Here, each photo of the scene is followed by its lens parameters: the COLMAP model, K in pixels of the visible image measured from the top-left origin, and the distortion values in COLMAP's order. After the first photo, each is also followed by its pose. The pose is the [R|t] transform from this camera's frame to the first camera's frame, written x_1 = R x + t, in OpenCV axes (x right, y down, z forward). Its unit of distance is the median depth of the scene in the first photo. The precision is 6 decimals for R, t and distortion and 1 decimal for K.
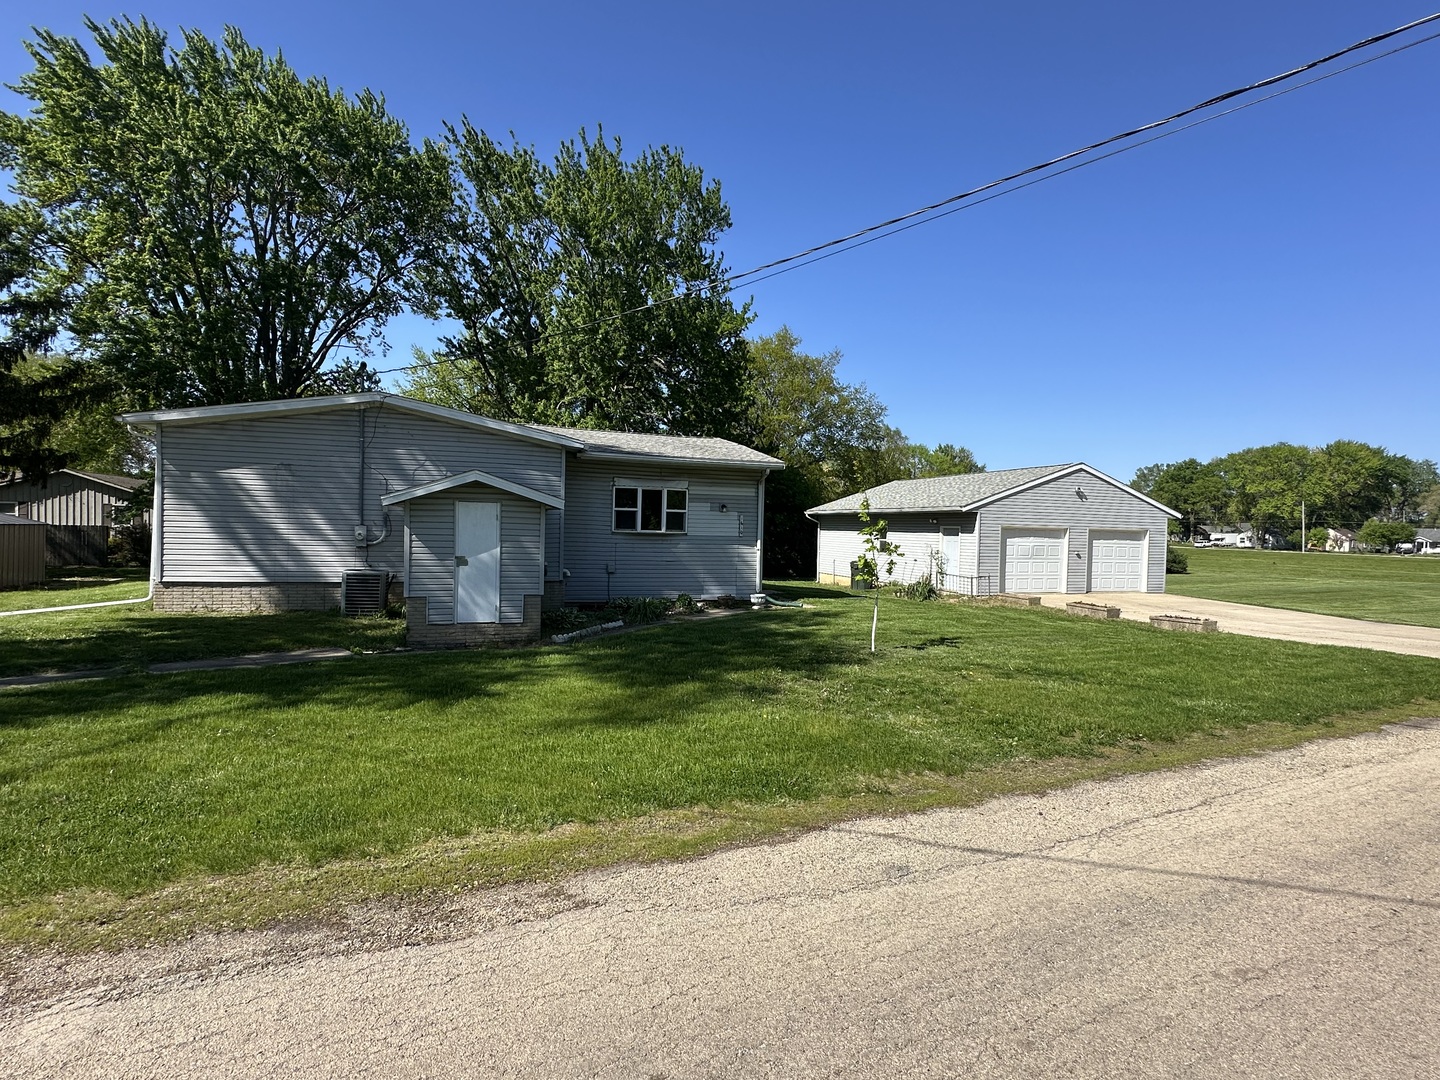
lens RADIAL K [[671.9, 0, 717.0], [0, 671.9, 539.5], [0, 0, 1]] dist [-0.001834, -0.001173]
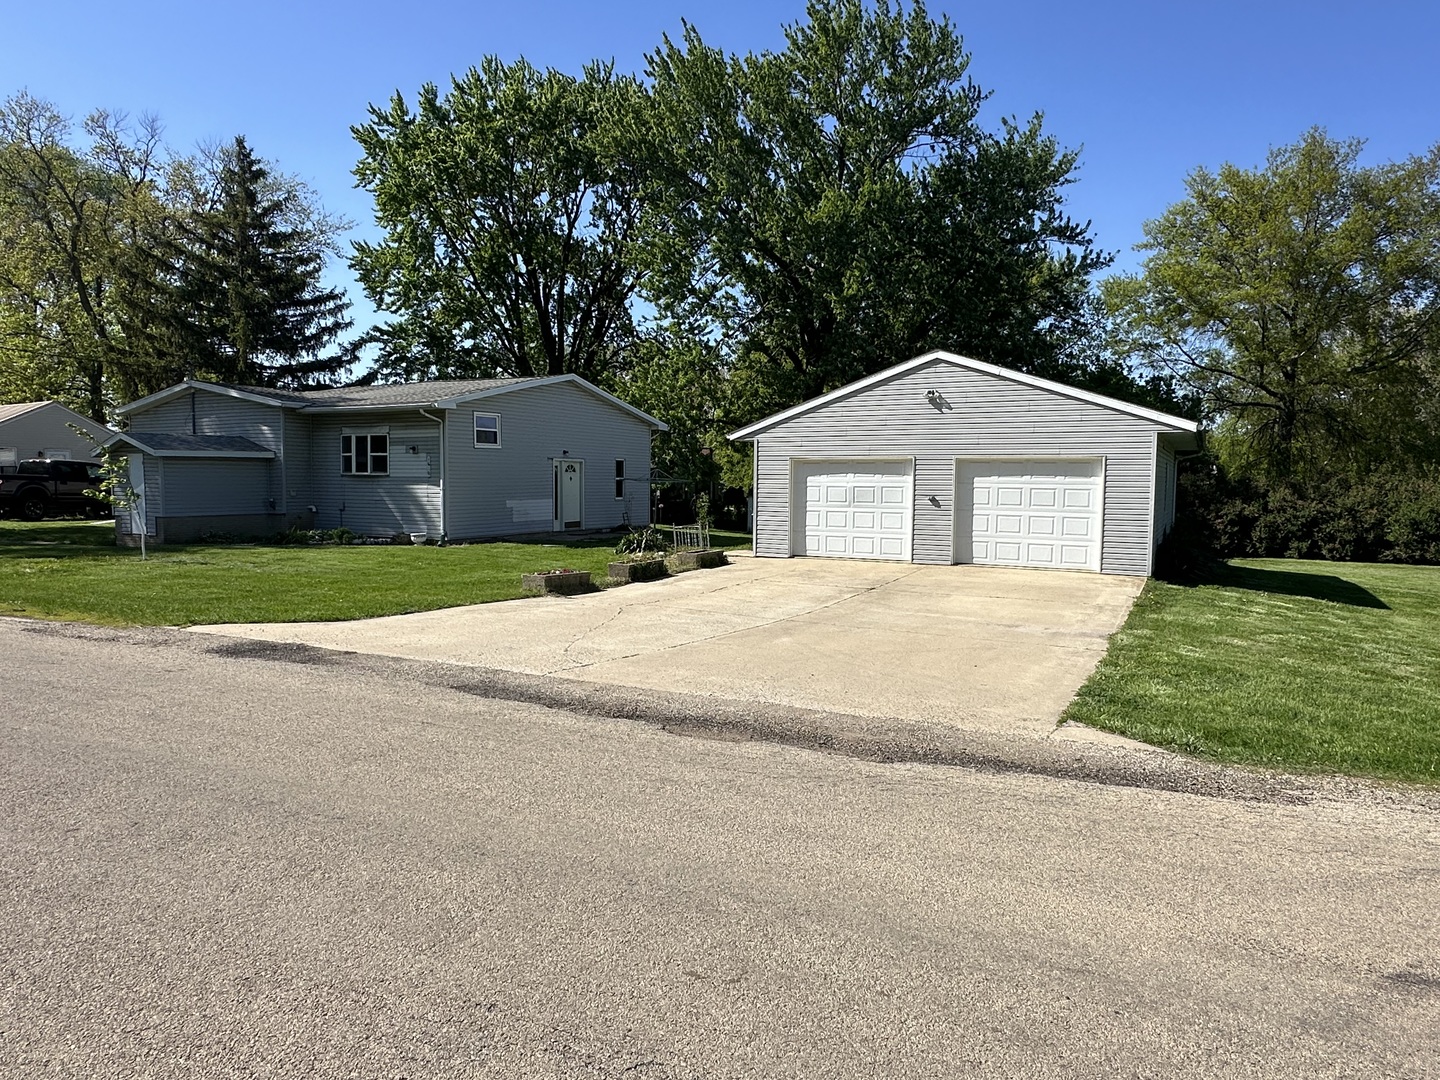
lens RADIAL K [[895.7, 0, 719.7], [0, 895.7, 547.6], [0, 0, 1]] dist [-0.010226, -0.002310]
pose [[0.681435, 0.037000, -0.730943, 1.033630], [-0.005749, 0.998961, 0.045208, 0.030007], [0.731856, -0.026604, 0.680940, 0.308740]]
